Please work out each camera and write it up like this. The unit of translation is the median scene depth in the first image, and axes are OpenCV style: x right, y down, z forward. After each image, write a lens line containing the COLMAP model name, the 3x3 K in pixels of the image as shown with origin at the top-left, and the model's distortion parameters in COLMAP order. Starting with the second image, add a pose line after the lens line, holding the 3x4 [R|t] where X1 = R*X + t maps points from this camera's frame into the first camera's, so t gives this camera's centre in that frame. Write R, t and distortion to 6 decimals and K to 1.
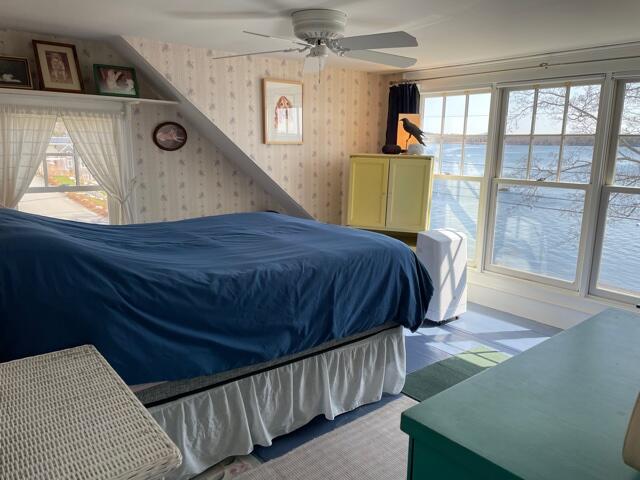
lens RADIAL K [[482.2, 0, 320.0], [0, 482.2, 240.0], [0, 0, 1]] dist [0.107347, -0.126393]
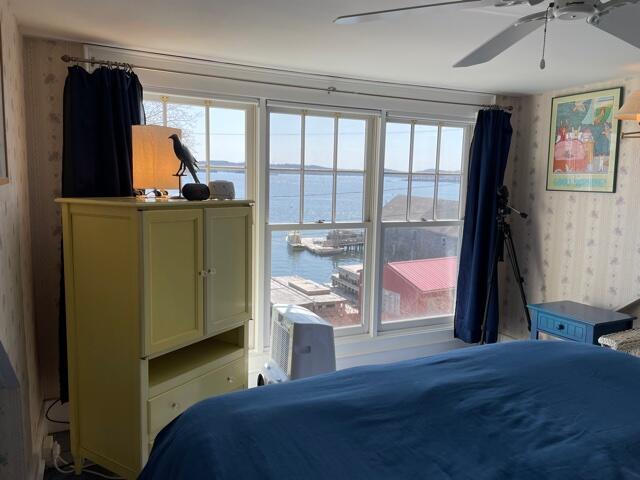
lens RADIAL K [[503.4, 0, 320.0], [0, 503.4, 240.0], [0, 0, 1]] dist [-0.000607, -0.002936]
pose [[0.233922, -0.141735, 0.961869, -0.382925], [0.158839, 0.981596, 0.106013, -0.177077], [-0.959193, 0.127984, 0.252130, 0.753086]]
